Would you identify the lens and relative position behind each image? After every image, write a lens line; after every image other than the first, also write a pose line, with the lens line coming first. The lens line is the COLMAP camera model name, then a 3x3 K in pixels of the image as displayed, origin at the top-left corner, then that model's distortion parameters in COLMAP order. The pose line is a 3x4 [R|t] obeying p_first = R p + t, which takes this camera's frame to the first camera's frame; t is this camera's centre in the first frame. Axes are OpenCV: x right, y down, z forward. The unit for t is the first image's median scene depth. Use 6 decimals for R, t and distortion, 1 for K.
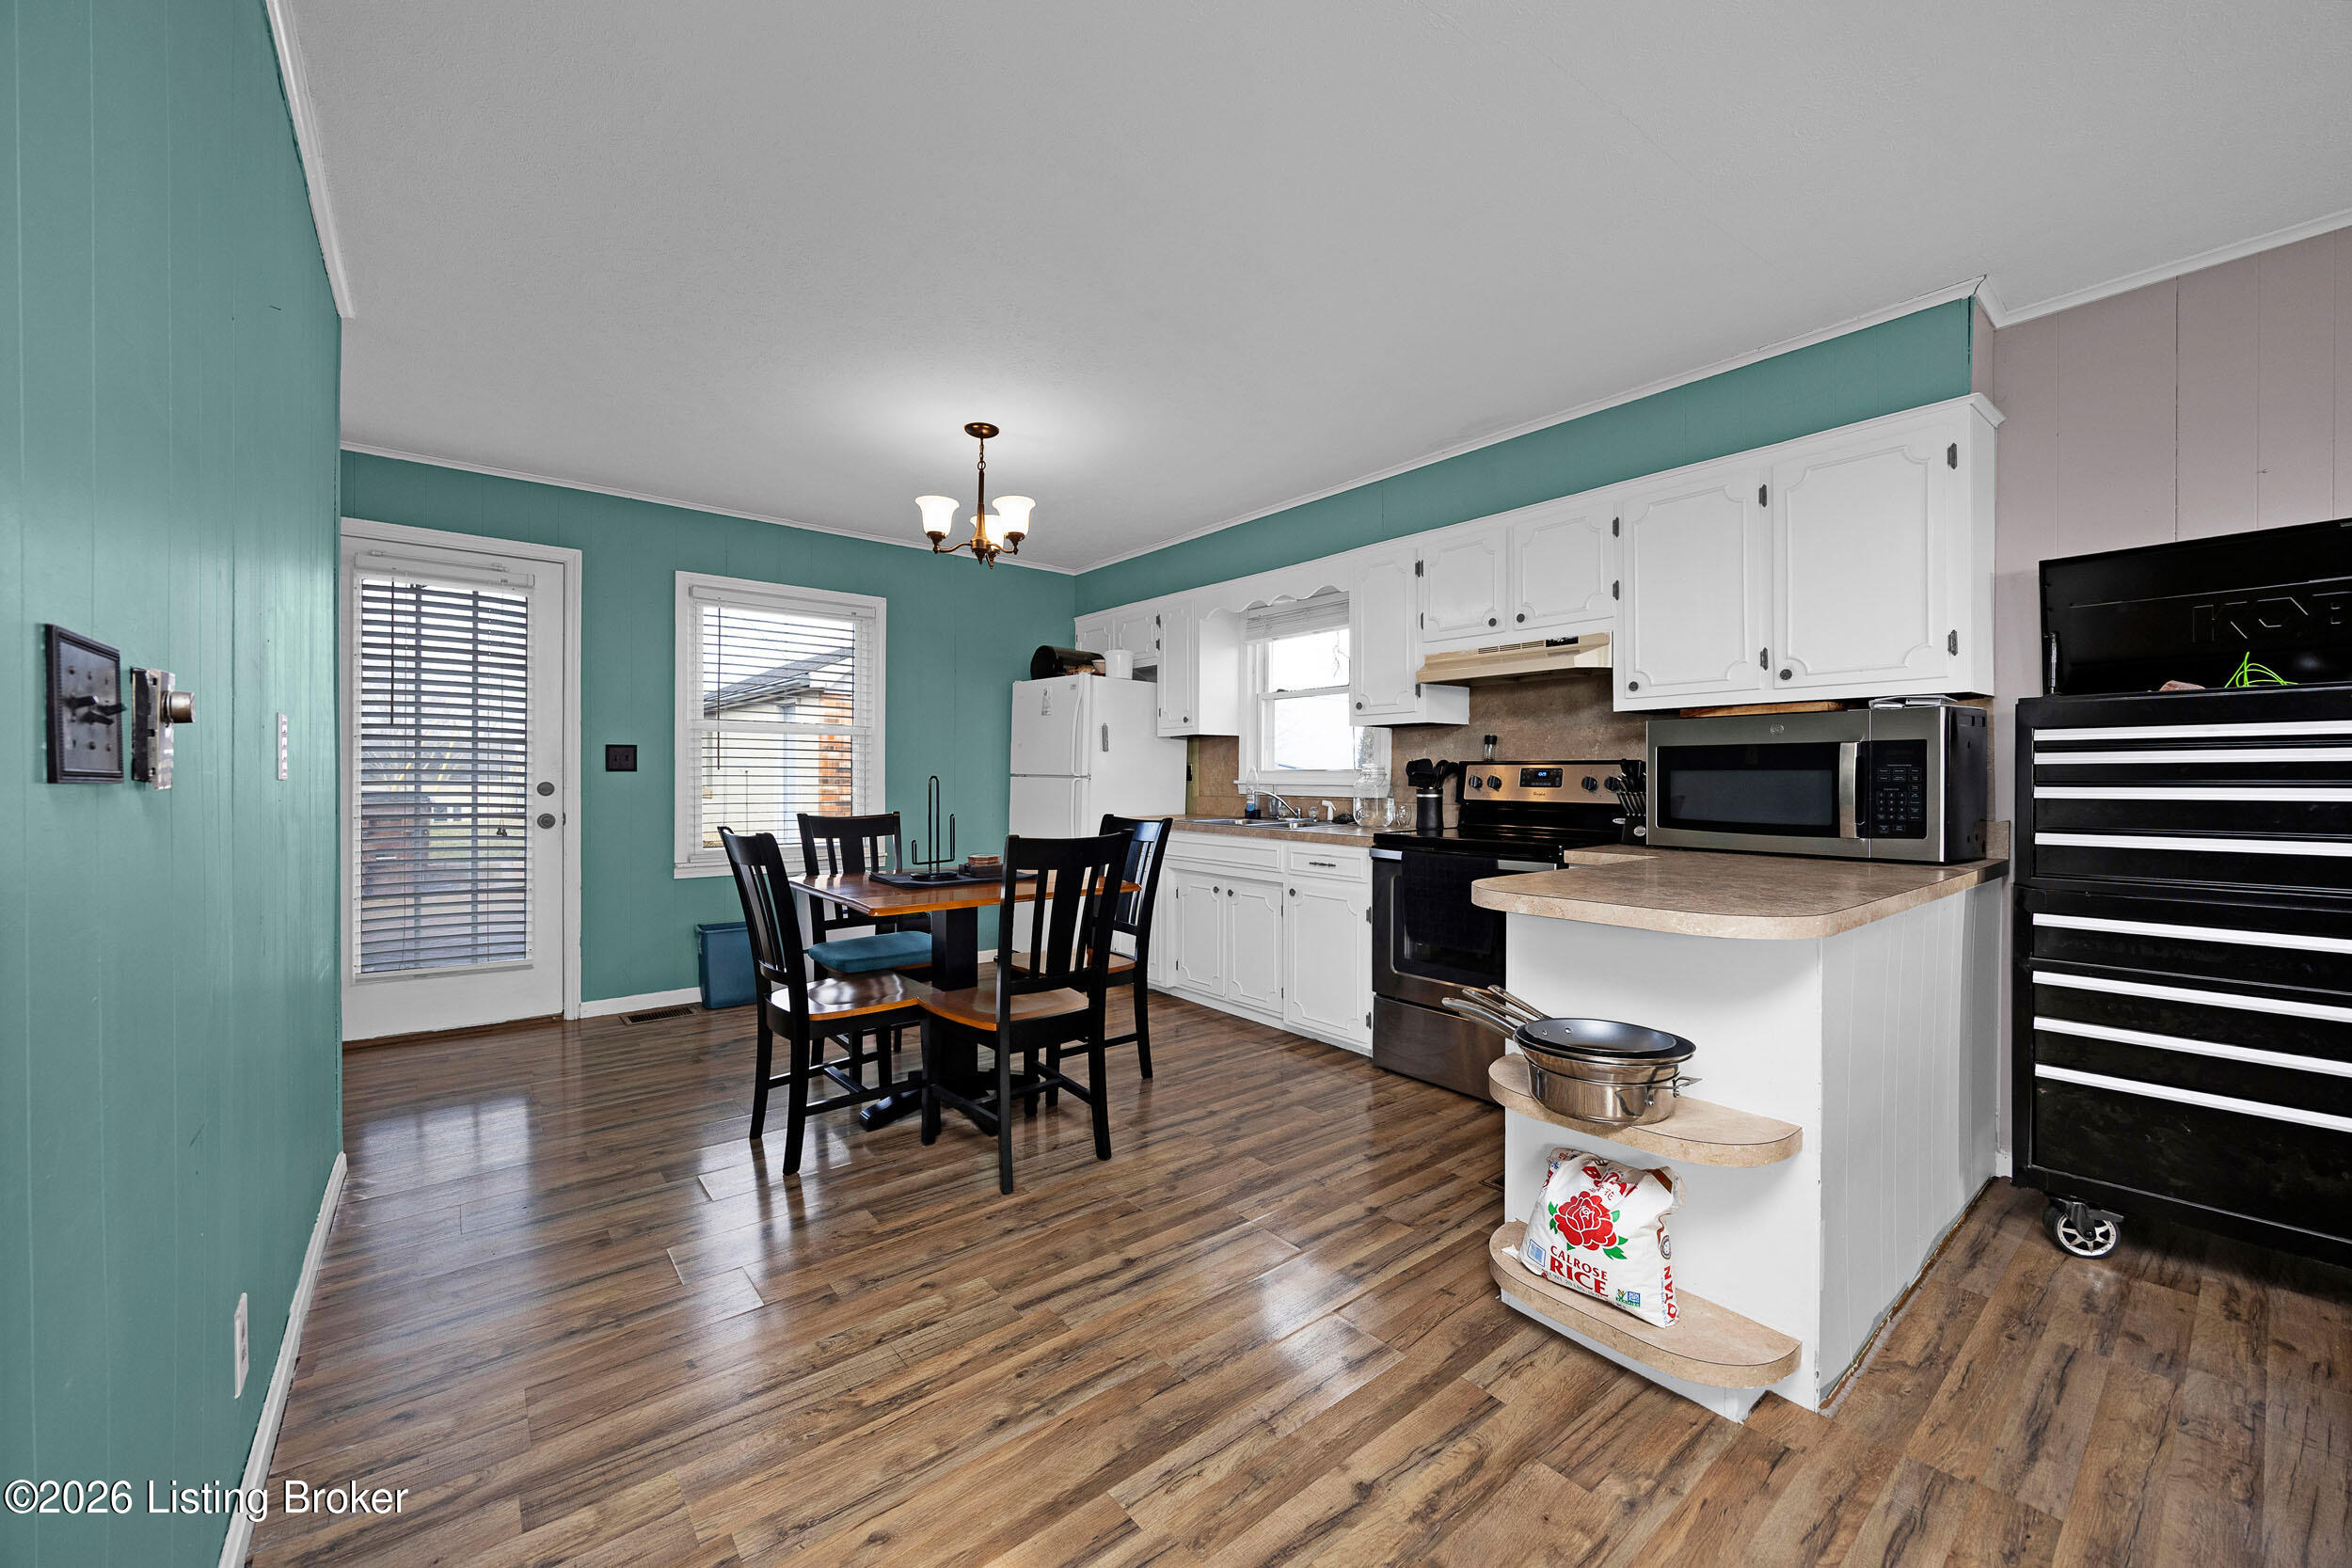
lens RADIAL K [[899.9, 0, 1185.9], [0, 899.9, 782.5], [0, 0, 1]] dist [-0.006009, 0.000387]
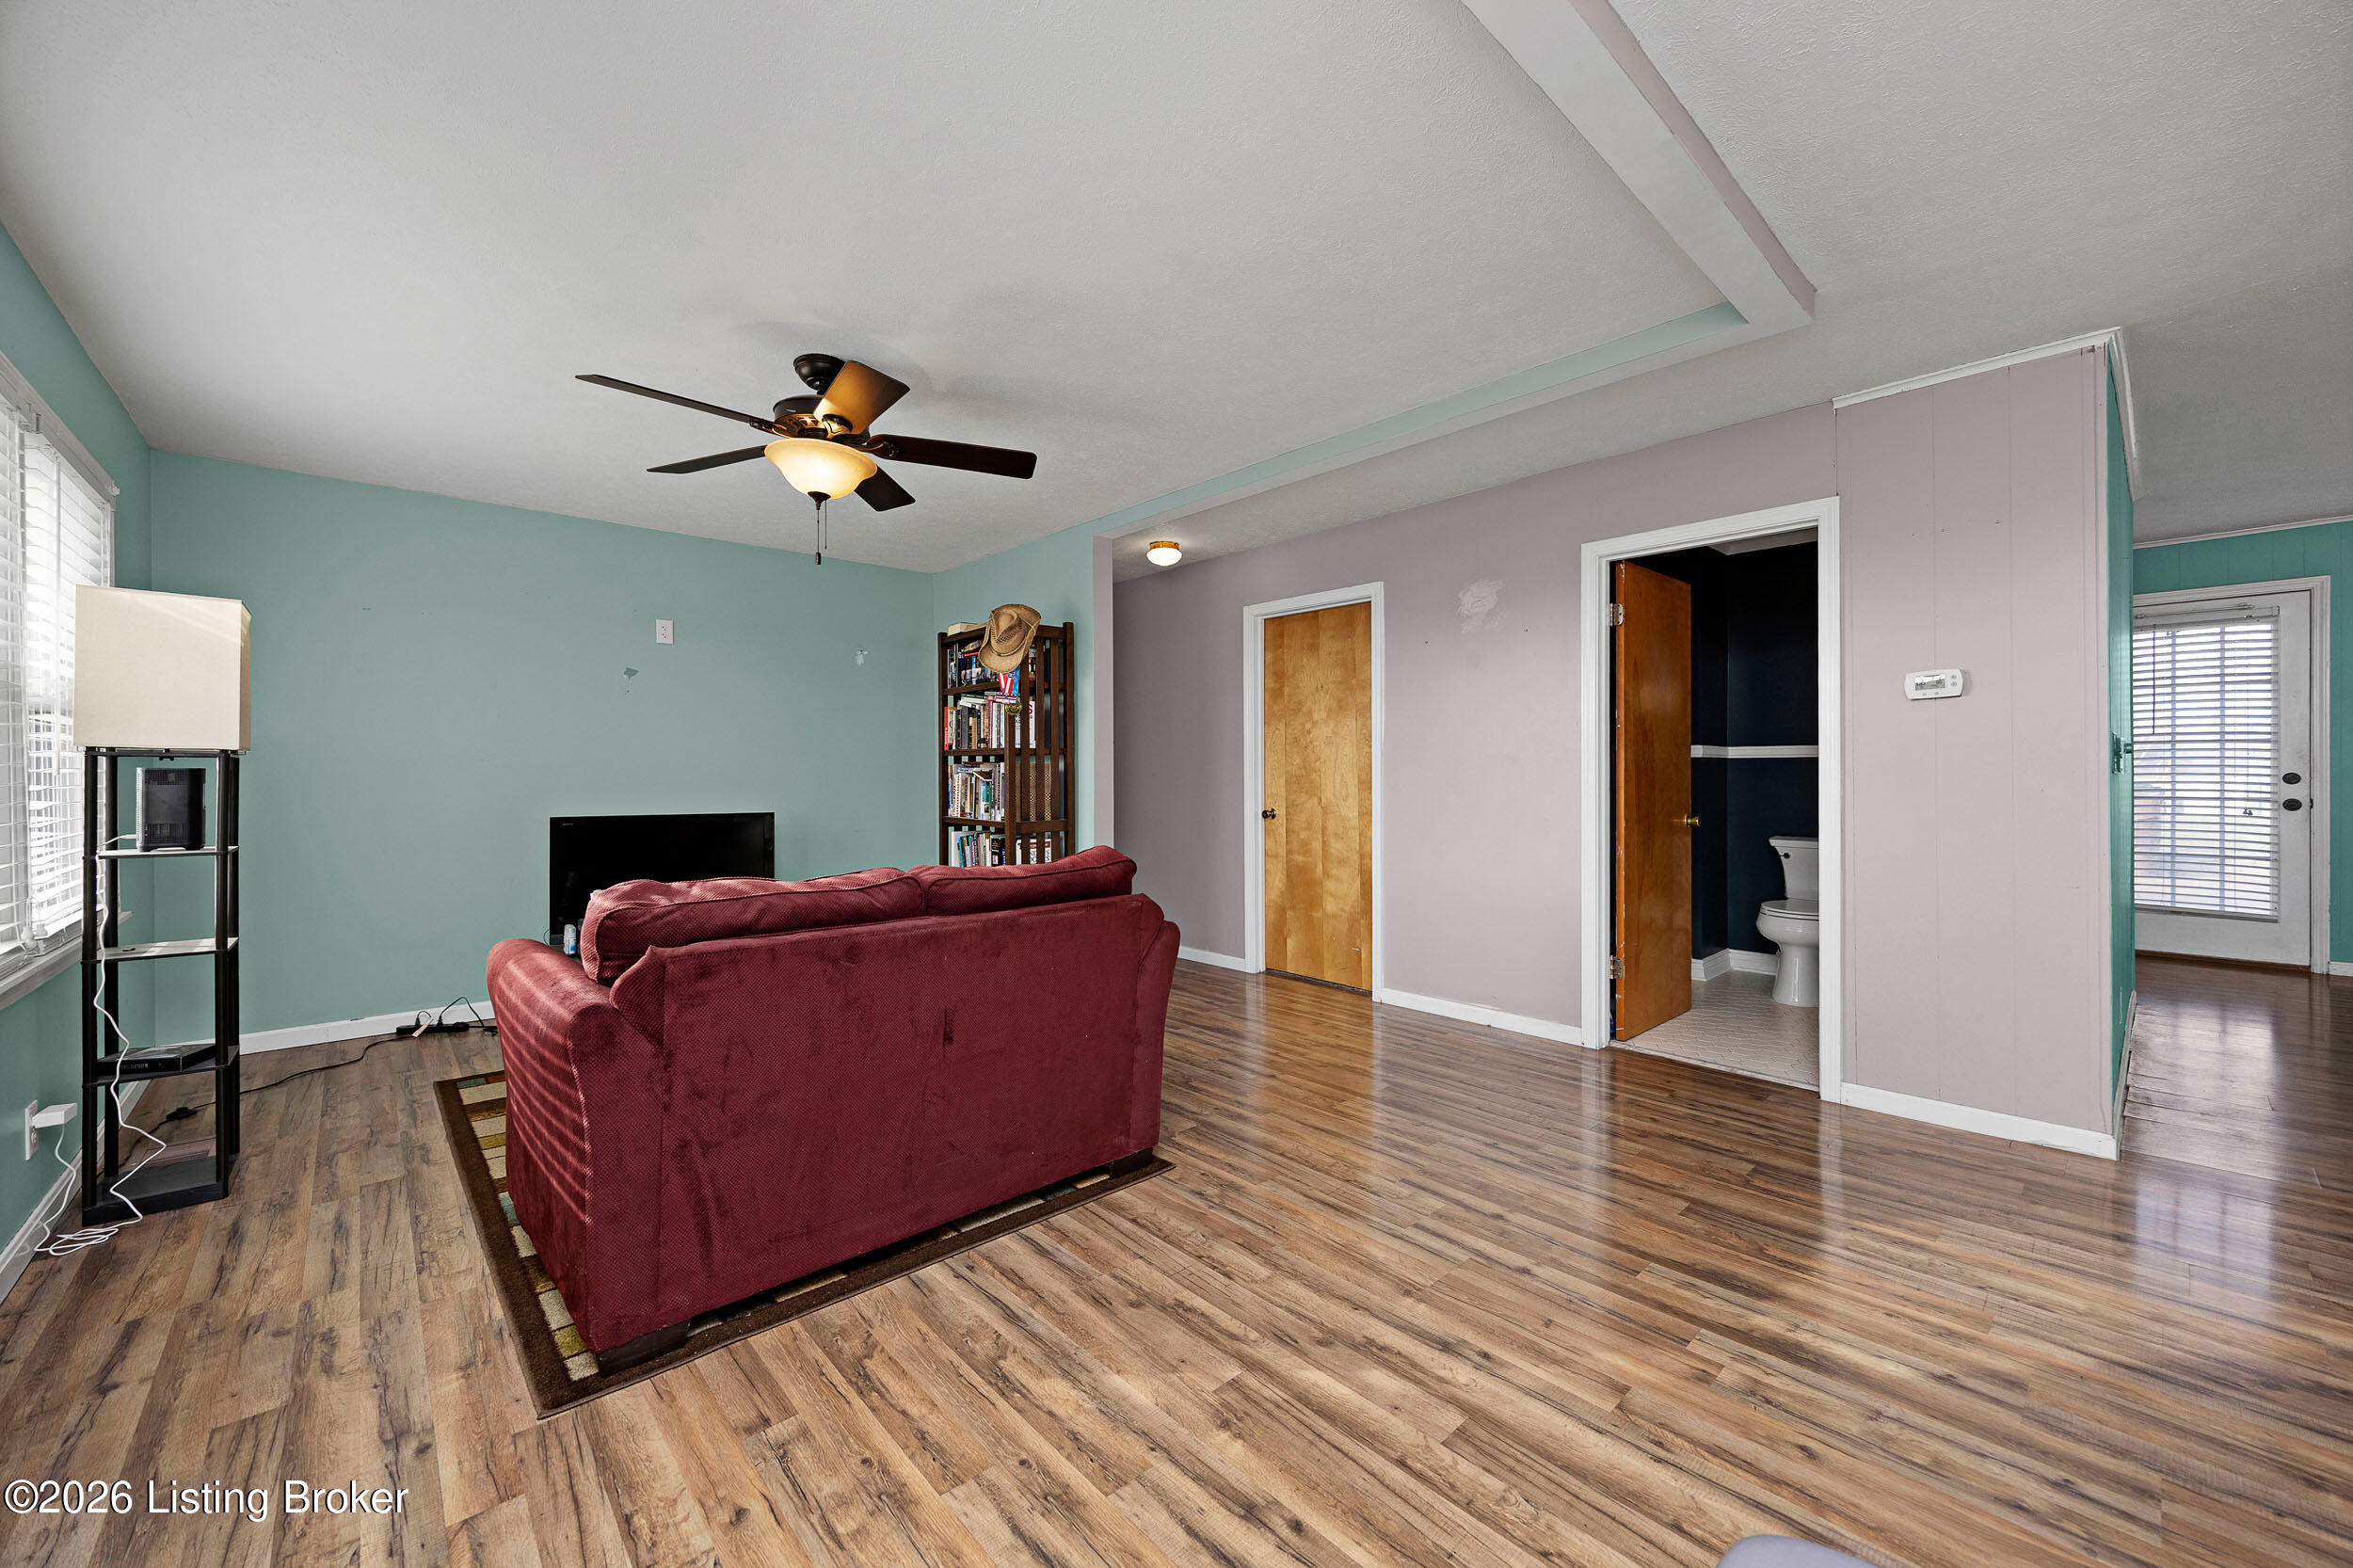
lens RADIAL K [[900.4, 0, 1175.8], [0, 900.4, 778.3], [0, 0, 1]] dist [-0.006009, 0.000387]
pose [[0.045349, 0.001715, -0.998970, 0.432245], [0.003383, 0.999993, 0.001870, -0.000597], [0.998965, -0.003465, 0.045343, -0.573557]]
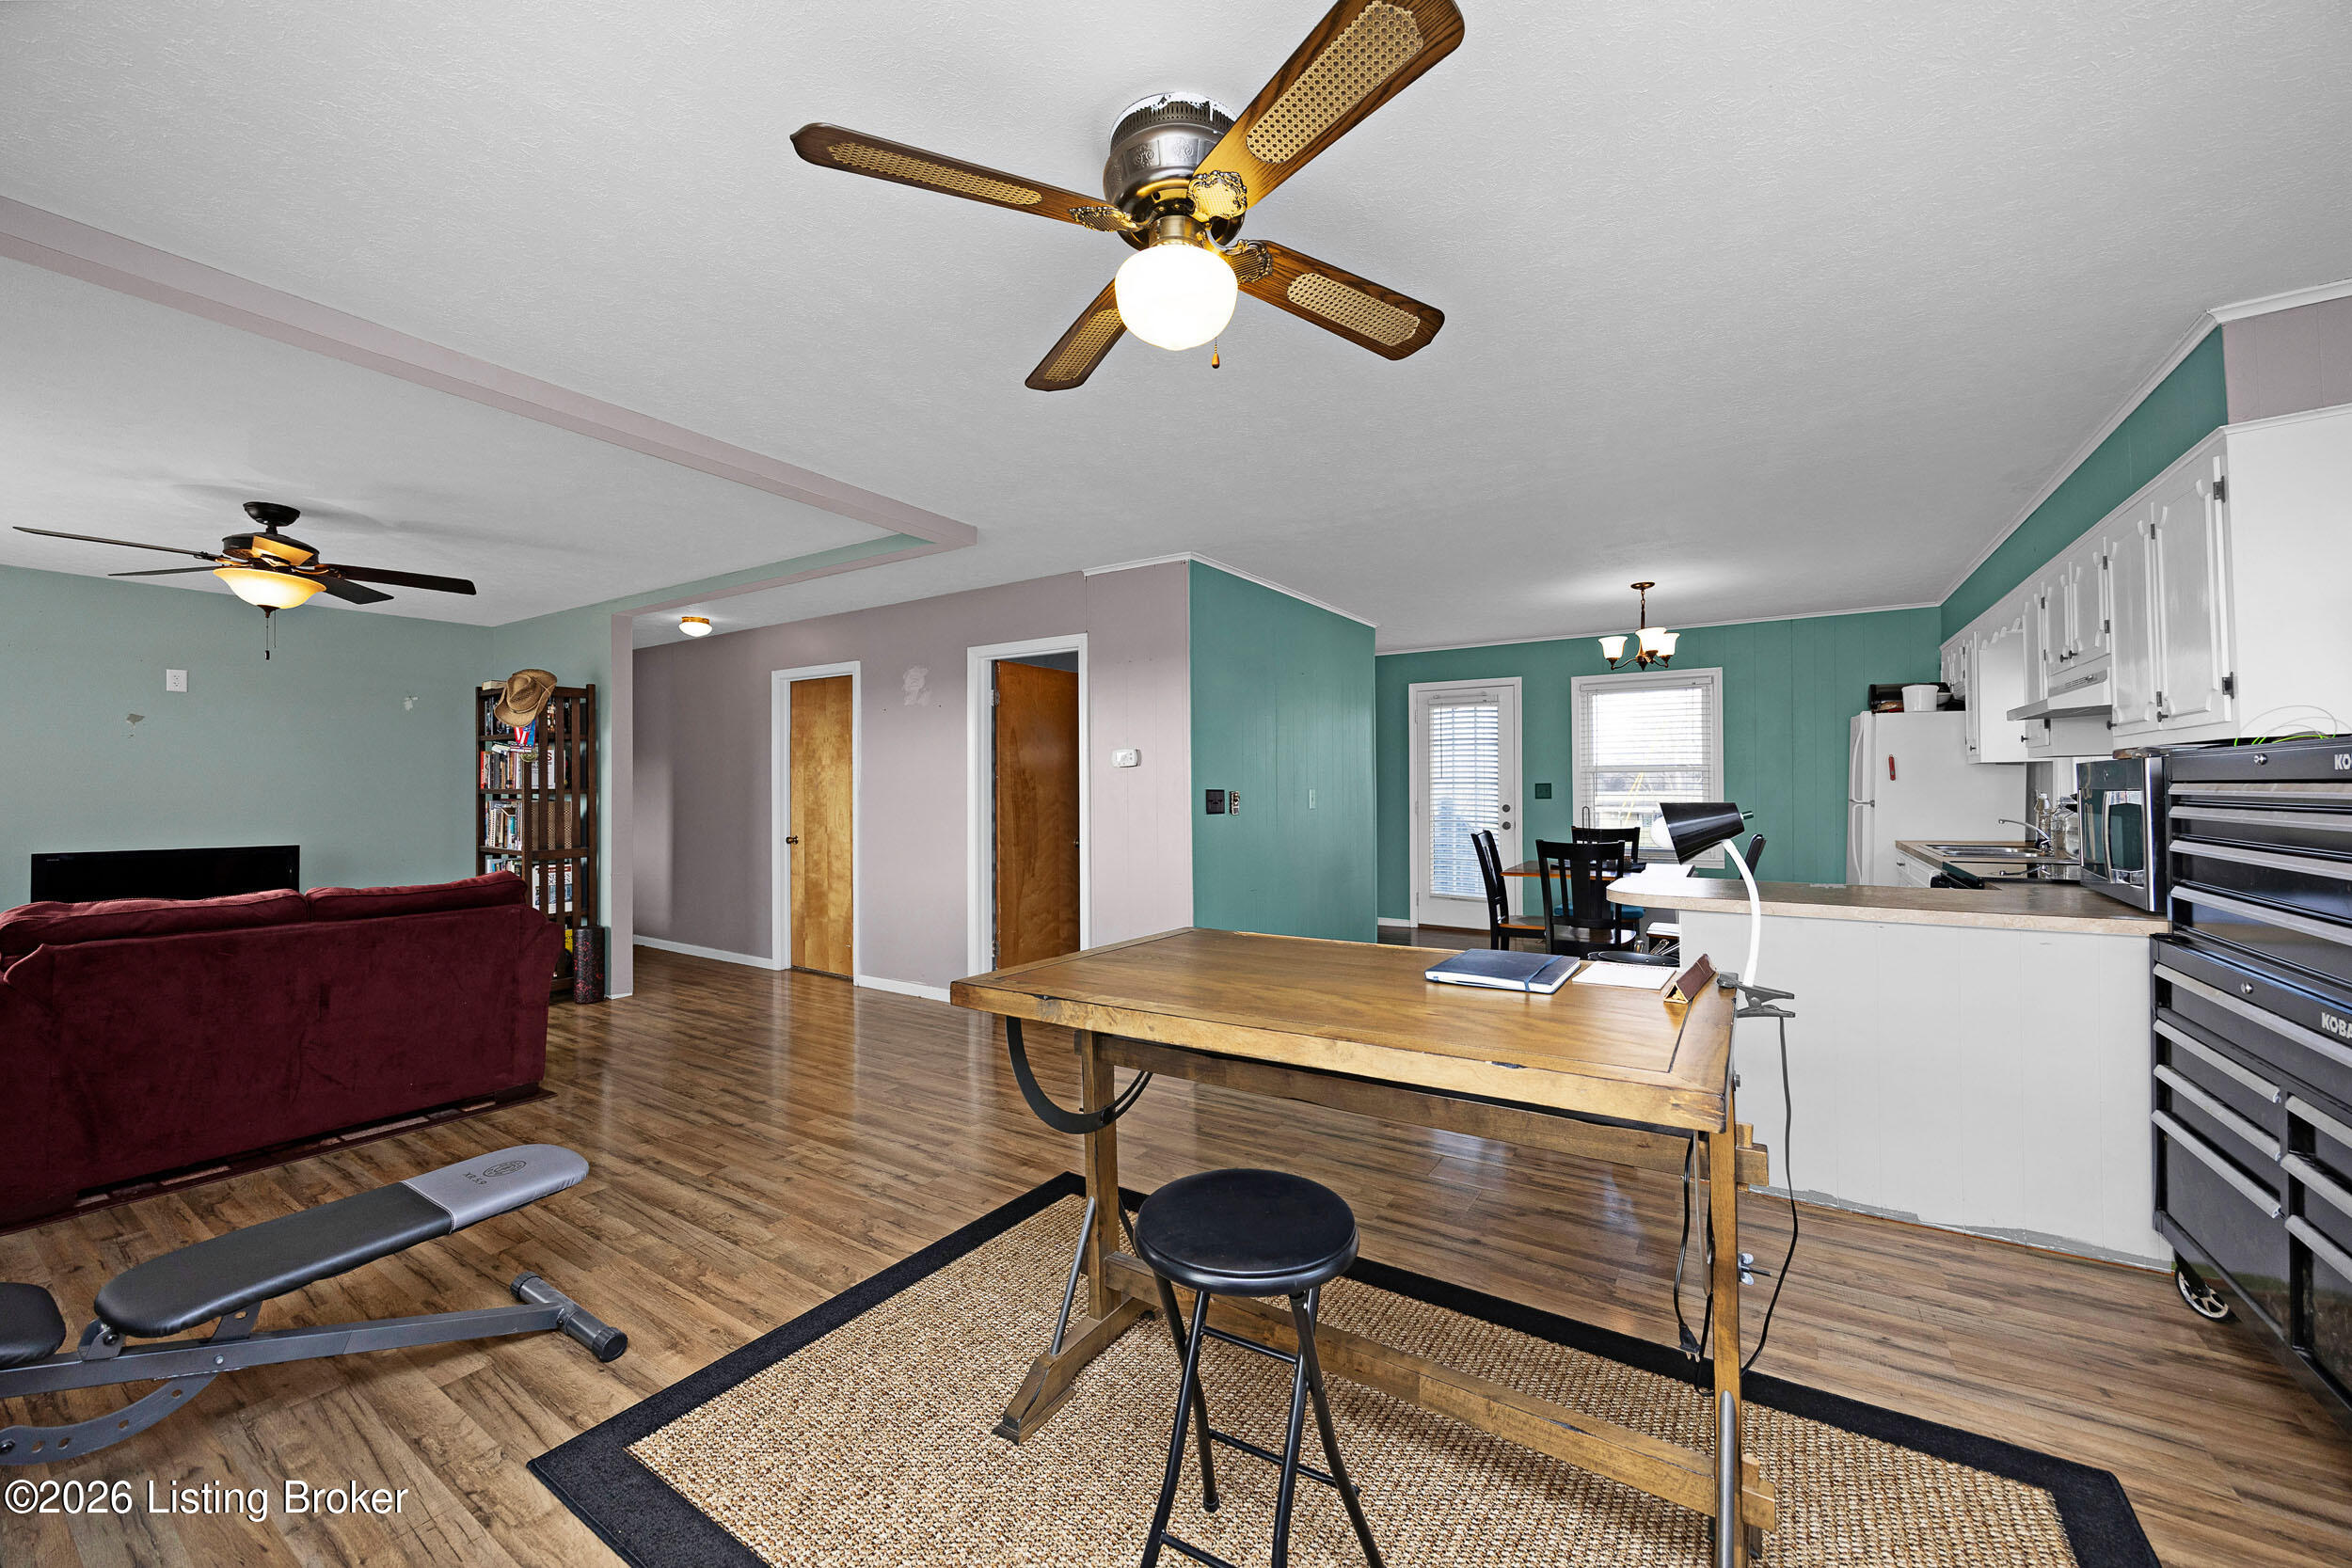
lens RADIAL K [[899.9, 0, 1178.2], [0, 899.9, 784.0], [0, 0, 1]] dist [-0.006009, 0.000387]
pose [[0.297222, -0.009323, -0.954763, 0.865368], [0.003400, 0.999956, -0.008706, -0.029394], [0.954802, -0.000659, 0.297241, -0.203448]]
